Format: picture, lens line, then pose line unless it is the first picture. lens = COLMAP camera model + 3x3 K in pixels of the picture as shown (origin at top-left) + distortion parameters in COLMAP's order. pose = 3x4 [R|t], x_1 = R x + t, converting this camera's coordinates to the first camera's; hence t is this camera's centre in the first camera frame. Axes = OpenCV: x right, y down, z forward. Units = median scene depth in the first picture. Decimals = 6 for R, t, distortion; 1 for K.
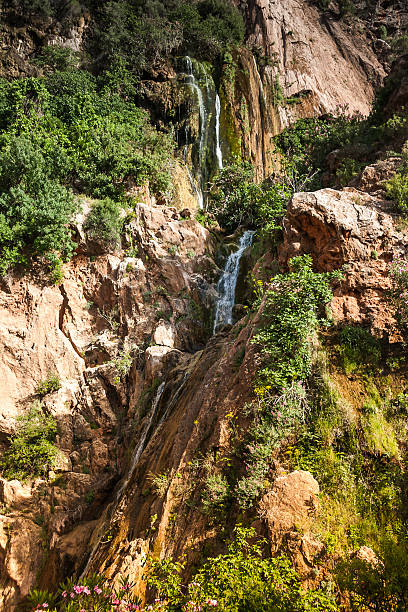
lens RADIAL K [[634.5, 0, 198.4], [0, 634.5, 317.8], [0, 0, 1]] dist [0.059089, 0.000000]
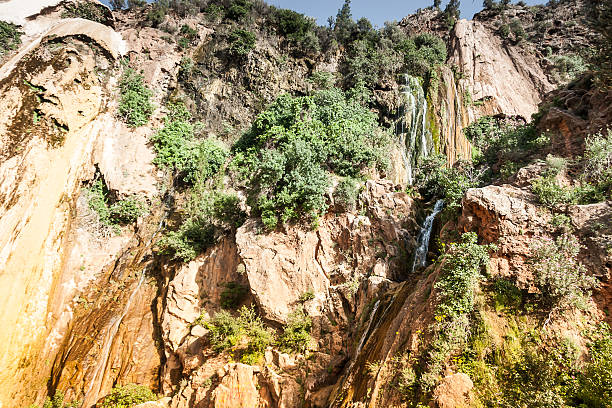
lens RADIAL K [[443.1, 0, 317.9], [0, 443.1, 211.2], [0, 0, 1]] dist [0.048889, -0.039224]
pose [[0.978976, 0.042314, -0.199539, 0.006455], [-0.053660, 0.997215, -0.051797, -0.045401], [0.196792, 0.061416, 0.978520, -0.101786]]
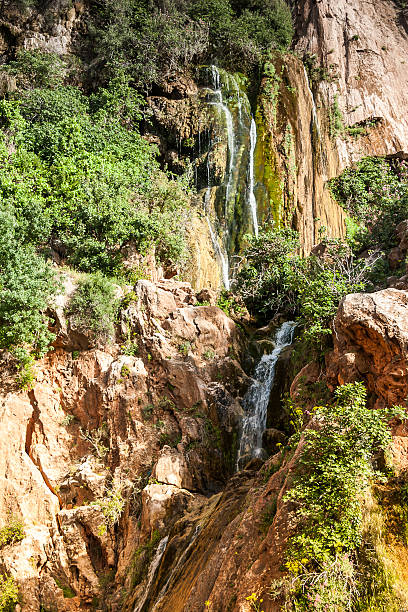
lens RADIAL K [[931.9, 0, 210.0], [0, 931.9, 325.4], [0, 0, 1]] dist [0.054912, 0.000000]
pose [[0.999442, 0.031319, -0.011635, 0.000640], [-0.032238, 0.995443, -0.089738, -0.038231], [0.008772, 0.090063, 0.995897, -0.080626]]
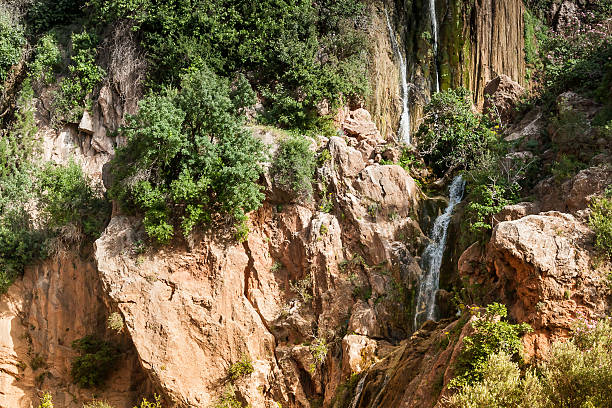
lens RADIAL K [[1221.4, 0, 354.8], [0, 1221.4, 204.6], [0, 0, 1]] dist [0.009352, 0.000000]
pose [[0.998849, 0.045703, -0.014536, -0.042430], [-0.043658, 0.991952, 0.118849, -0.327207], [0.019851, -0.118078, 0.992806, -0.715995]]
